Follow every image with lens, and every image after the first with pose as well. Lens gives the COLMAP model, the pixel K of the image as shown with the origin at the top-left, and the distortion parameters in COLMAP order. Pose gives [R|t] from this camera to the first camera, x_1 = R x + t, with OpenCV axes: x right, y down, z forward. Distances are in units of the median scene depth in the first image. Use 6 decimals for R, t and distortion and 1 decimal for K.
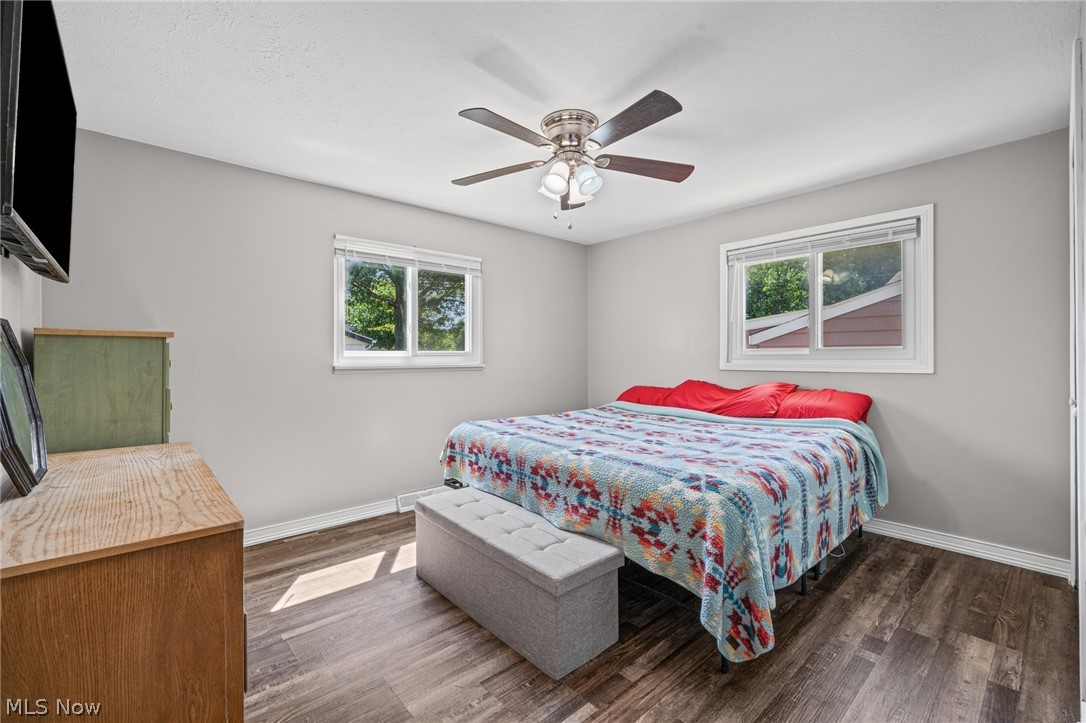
lens RADIAL K [[467.8, 0, 544.0], [0, 467.8, 356.3], [0, 0, 1]] dist [0.000542, 0.000004]
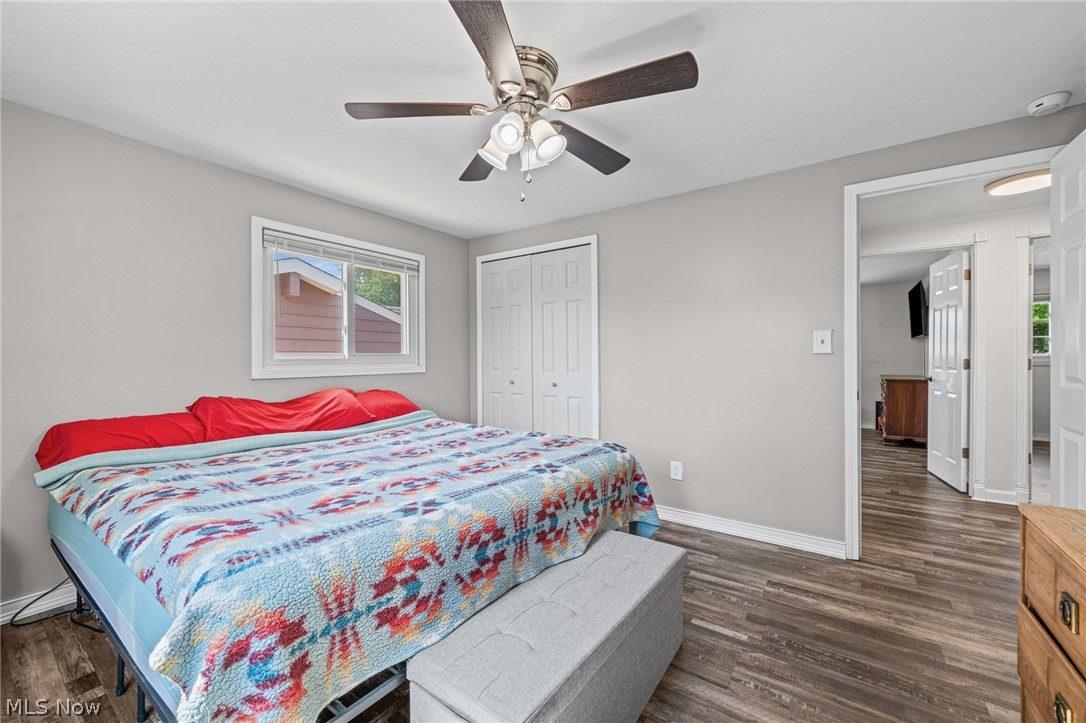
lens RADIAL K [[434.1, 0, 543.0], [0, 434.1, 361.5], [0, 0, 1]] dist [-0.001108, 0.000006]
pose [[-0.225078, -0.000439, 0.974341, -0.594879], [0.007657, 0.999968, 0.002219, 0.001628], [-0.974311, 0.007960, -0.225068, 0.998171]]
